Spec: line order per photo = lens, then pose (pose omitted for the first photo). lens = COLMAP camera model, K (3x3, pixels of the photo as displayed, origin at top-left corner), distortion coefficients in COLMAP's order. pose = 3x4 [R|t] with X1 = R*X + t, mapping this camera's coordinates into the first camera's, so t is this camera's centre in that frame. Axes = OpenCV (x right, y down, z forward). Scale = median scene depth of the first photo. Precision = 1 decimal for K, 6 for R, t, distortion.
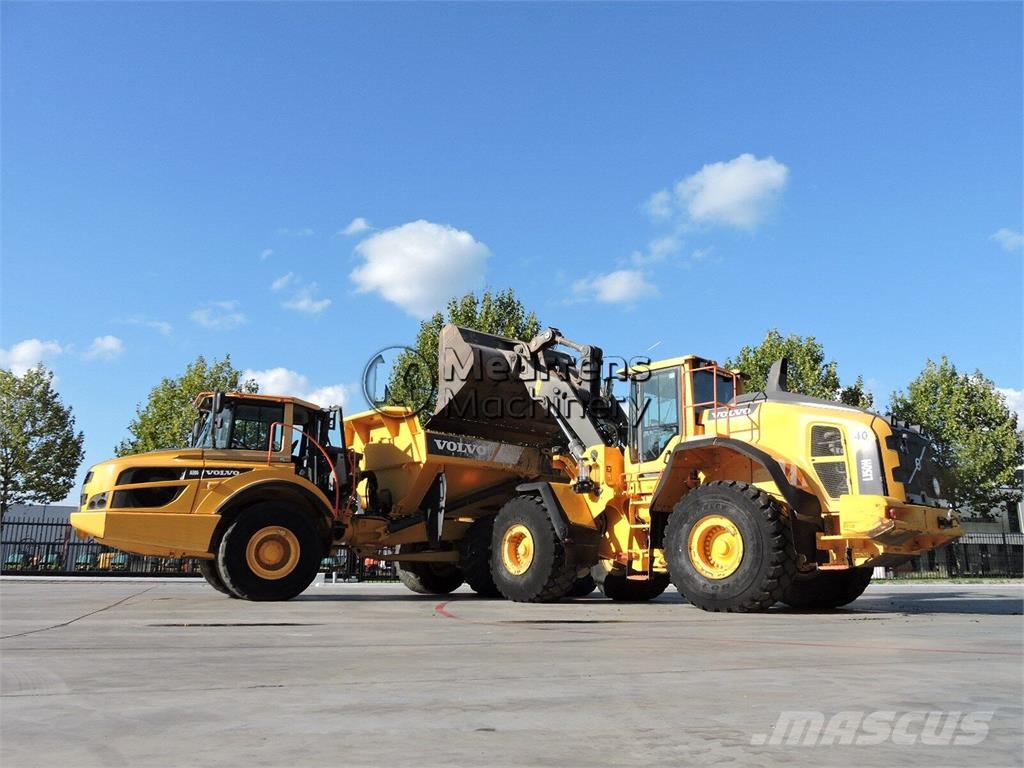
lens RADIAL K [[801.1, 0, 513.9], [0, 801.1, 387.6], [0, 0, 1]] dist [0.001660, -0.012358]
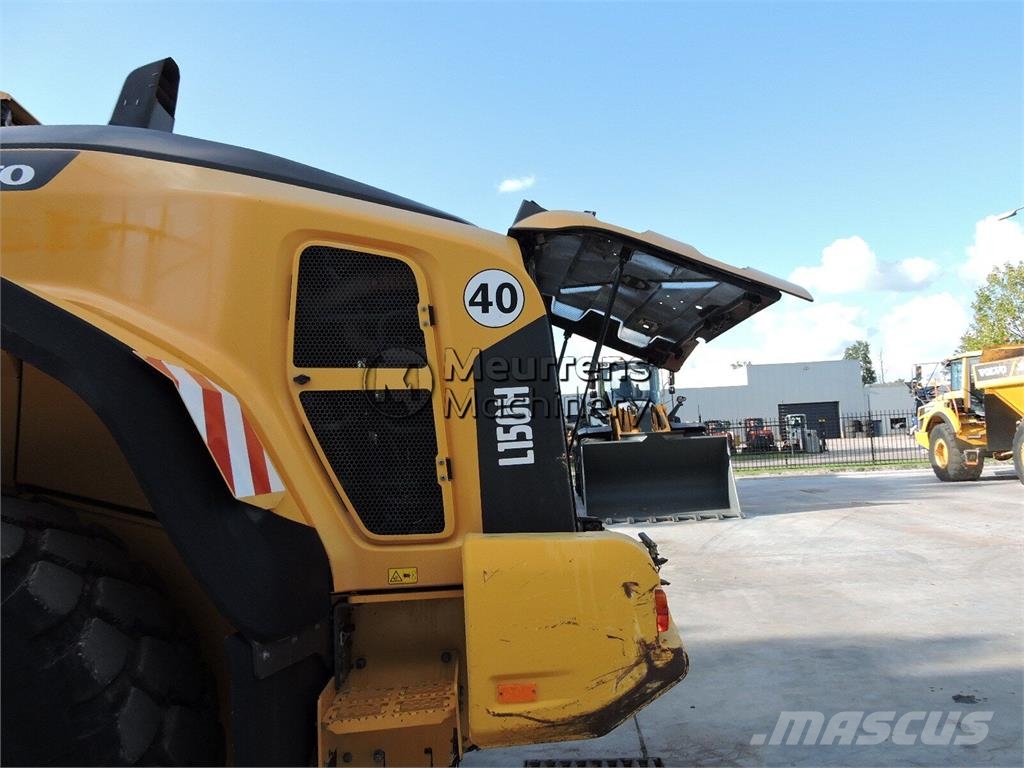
lens RADIAL K [[733.2, 0, 504.1], [0, 733.2, 386.6], [0, 0, 1]] dist [0.002623, -0.001379]
pose [[0.651217, 0.048930, 0.757313, 0.211823], [-0.108451, 0.993677, 0.029057, 0.069078], [-0.751103, -0.101054, 0.652406, 0.703223]]
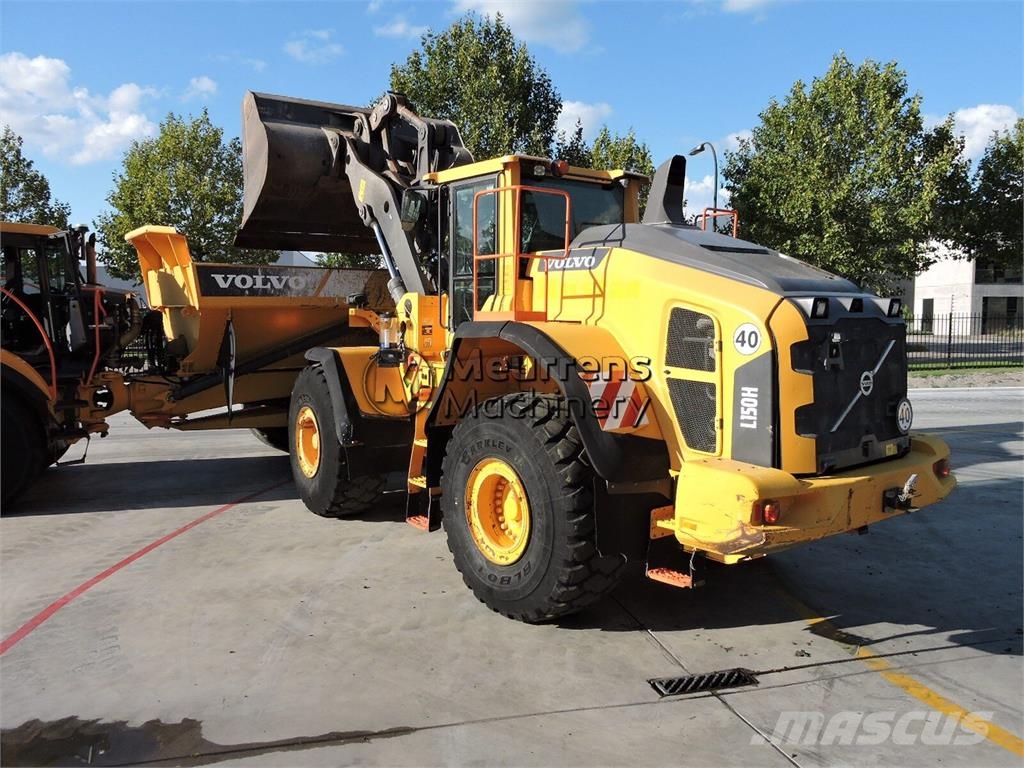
lens RADIAL K [[801.1, 0, 514.4], [0, 801.1, 382.6], [0, 0, 1]] dist [0.001660, -0.012358]
pose [[0.994064, 0.001279, -0.108787, 0.288577], [0.032654, 0.950322, 0.309552, -0.063841], [0.103779, -0.311267, 0.944639, 0.418450]]
